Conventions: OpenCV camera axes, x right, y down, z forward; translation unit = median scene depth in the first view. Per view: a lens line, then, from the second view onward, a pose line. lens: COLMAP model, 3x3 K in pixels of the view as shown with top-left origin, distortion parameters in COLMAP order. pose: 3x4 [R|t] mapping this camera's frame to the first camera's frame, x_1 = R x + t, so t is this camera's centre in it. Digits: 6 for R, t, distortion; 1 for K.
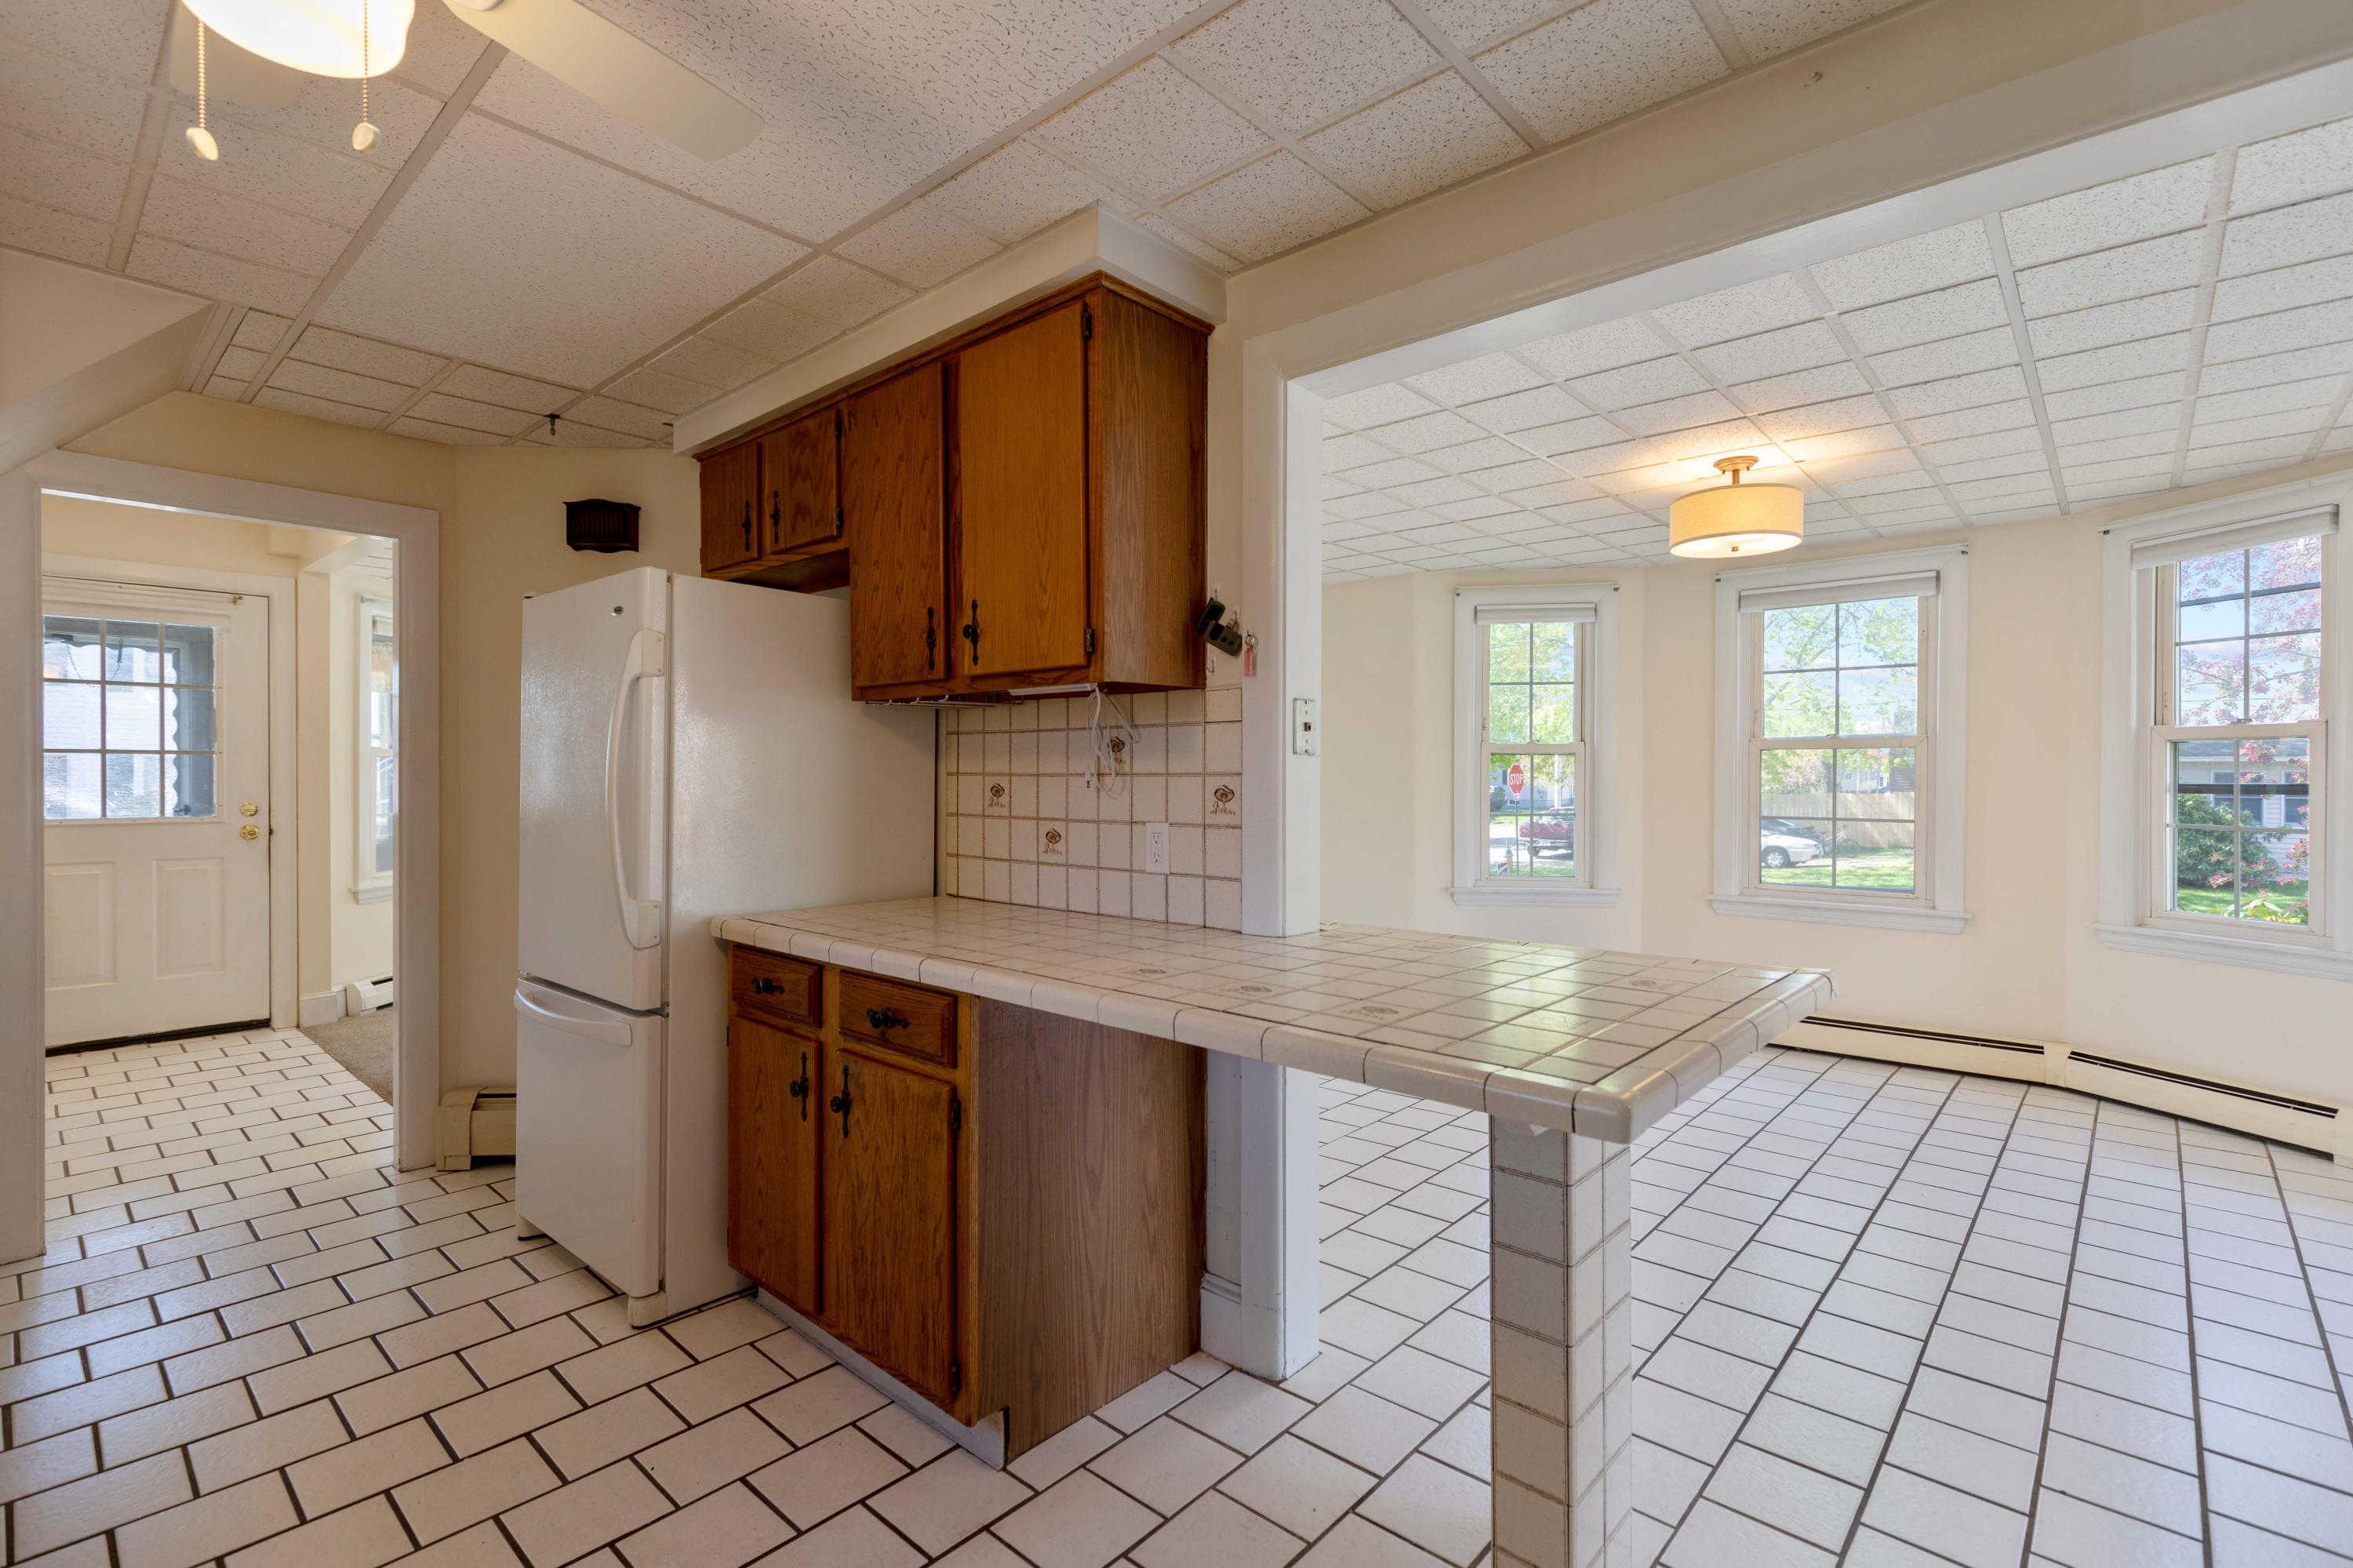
lens RADIAL K [[1063.1, 0, 1199.8], [0, 1063.1, 782.0], [0, 0, 1]] dist [0.009288, -0.001346]
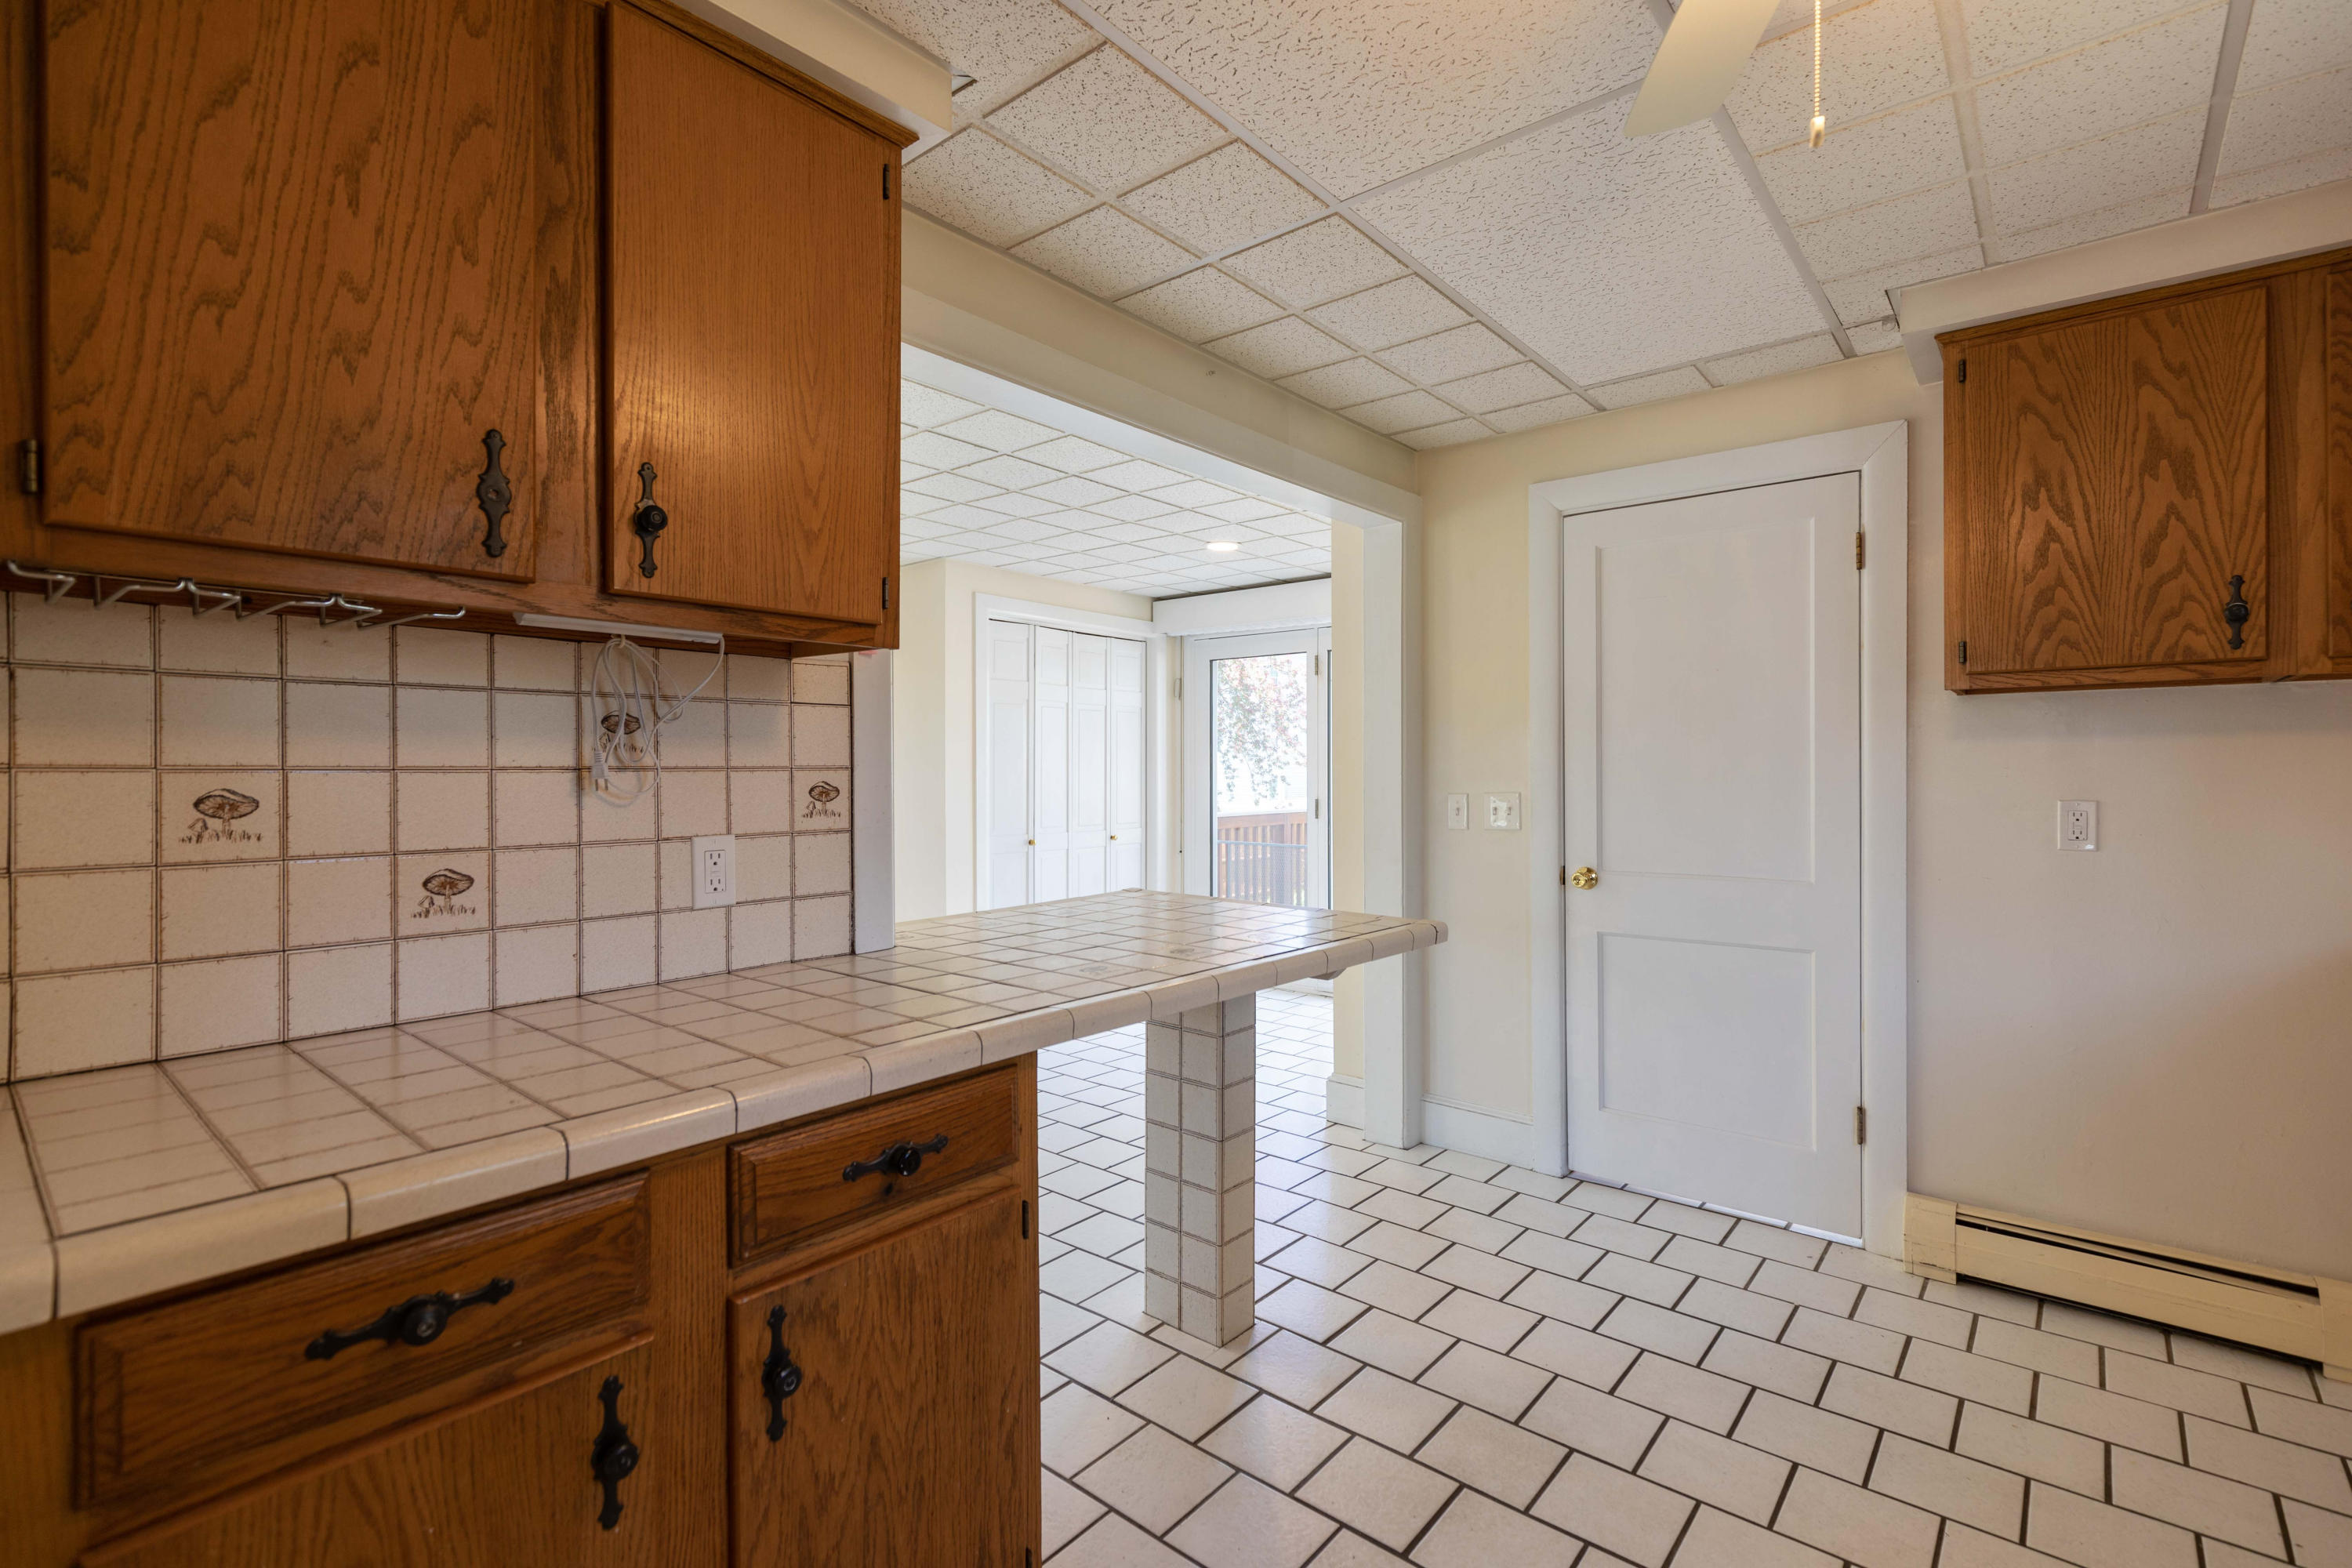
lens RADIAL K [[1062.6, 0, 1190.8], [0, 1062.6, 775.6], [0, 0, 1]] dist [0.009288, -0.001346]
pose [[-0.024218, -0.005215, 0.999693, -0.754404], [0.009218, 0.999943, 0.005440, -0.003364], [-0.999664, 0.009347, -0.024169, 0.688526]]
